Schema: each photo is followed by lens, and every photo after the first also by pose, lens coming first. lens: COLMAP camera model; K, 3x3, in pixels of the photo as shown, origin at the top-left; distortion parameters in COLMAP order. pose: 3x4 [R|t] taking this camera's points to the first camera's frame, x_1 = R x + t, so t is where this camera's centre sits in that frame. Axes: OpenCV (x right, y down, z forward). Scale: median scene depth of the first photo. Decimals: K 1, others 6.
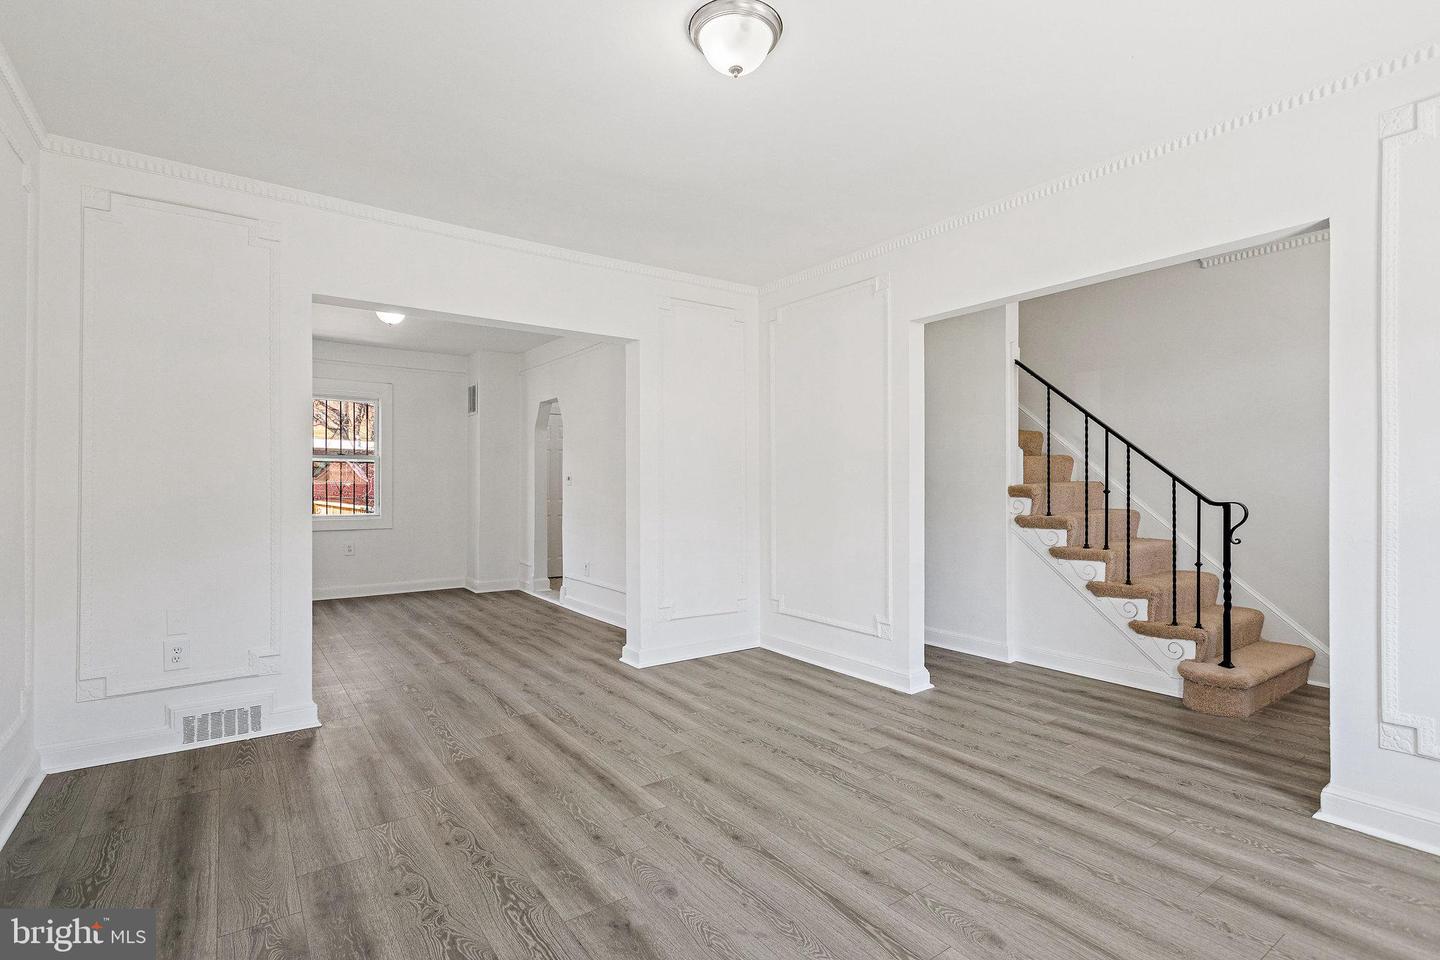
lens RADIAL K [[686.5, 0, 716.4], [0, 686.5, 484.7], [0, 0, 1]] dist [0.002275, 0.000446]
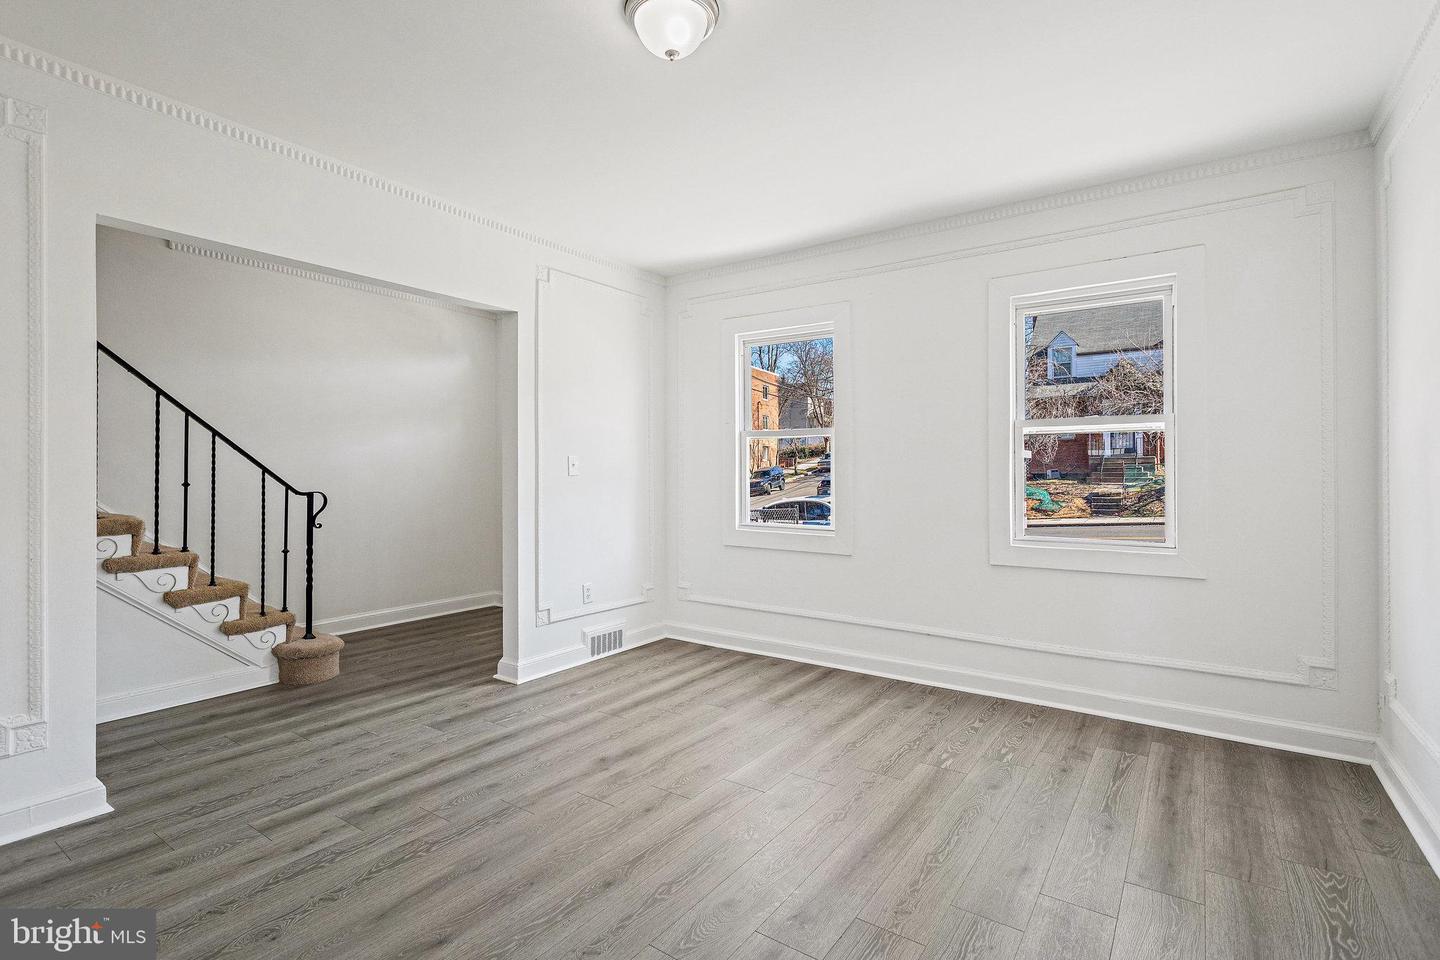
lens RADIAL K [[688.0, 0, 715.6], [0, 688.0, 470.2], [0, 0, 1]] dist [0.002426, 0.000846]
pose [[-0.328816, 0.006430, 0.944372, -0.603471], [0.003148, 0.999979, -0.005713, -0.001144], [-0.944389, 0.001095, -0.328829, 0.834672]]
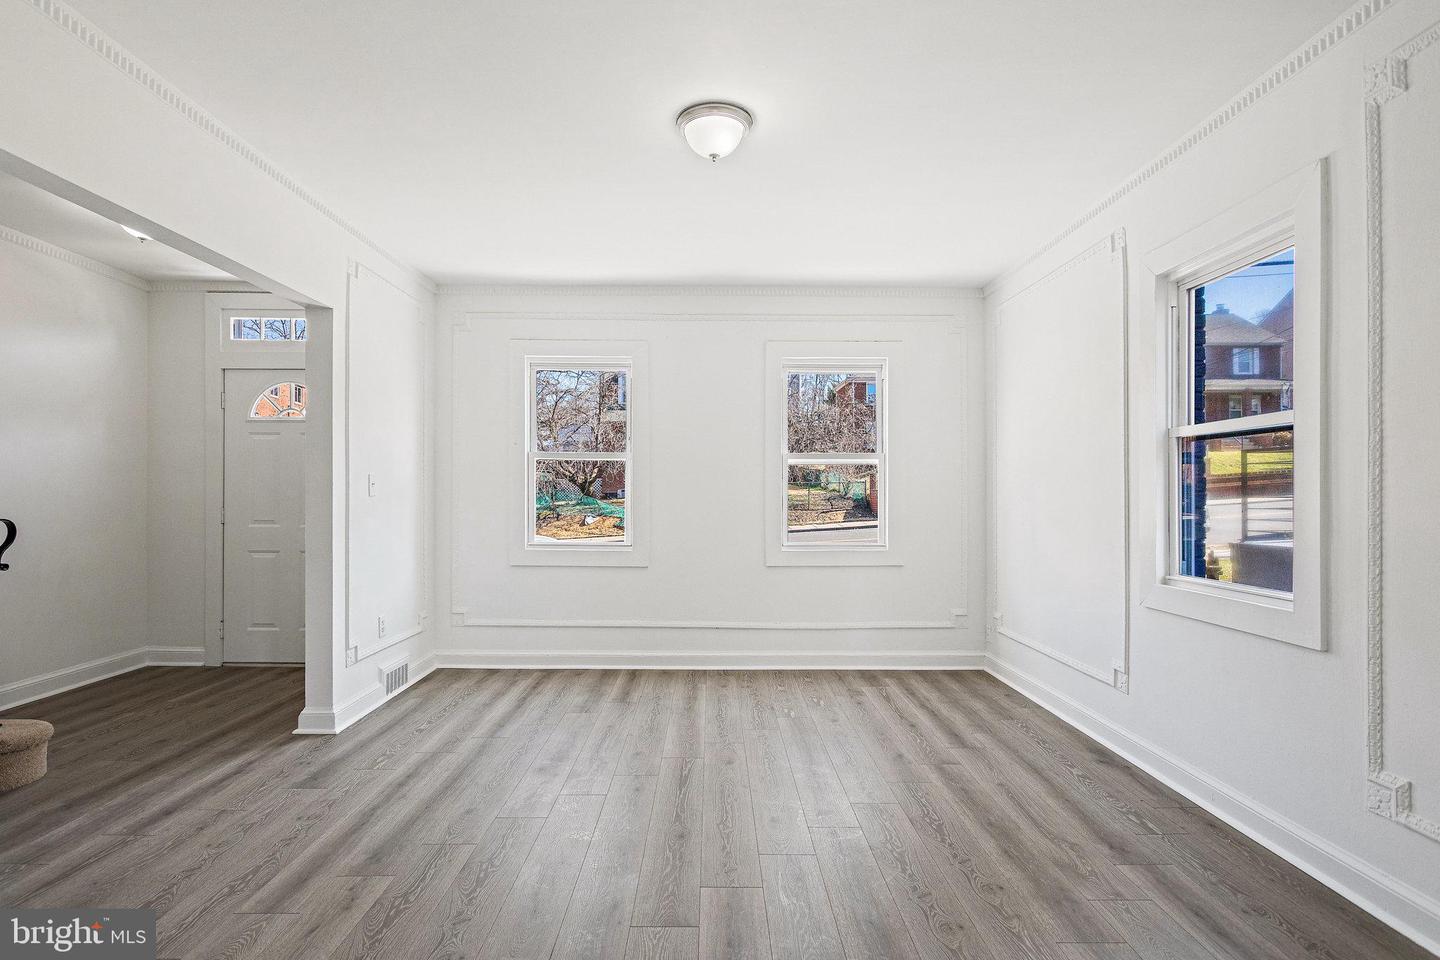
lens RADIAL K [[726.0, 0, 716.6], [0, 726.0, 486.9], [0, 0, 1]] dist [-0.001892, 0.000243]
pose [[-0.818901, 0.004321, 0.573918, -0.467773], [0.000212, 0.999974, -0.007225, -0.005635], [-0.573934, -0.005795, -0.818881, 1.351309]]
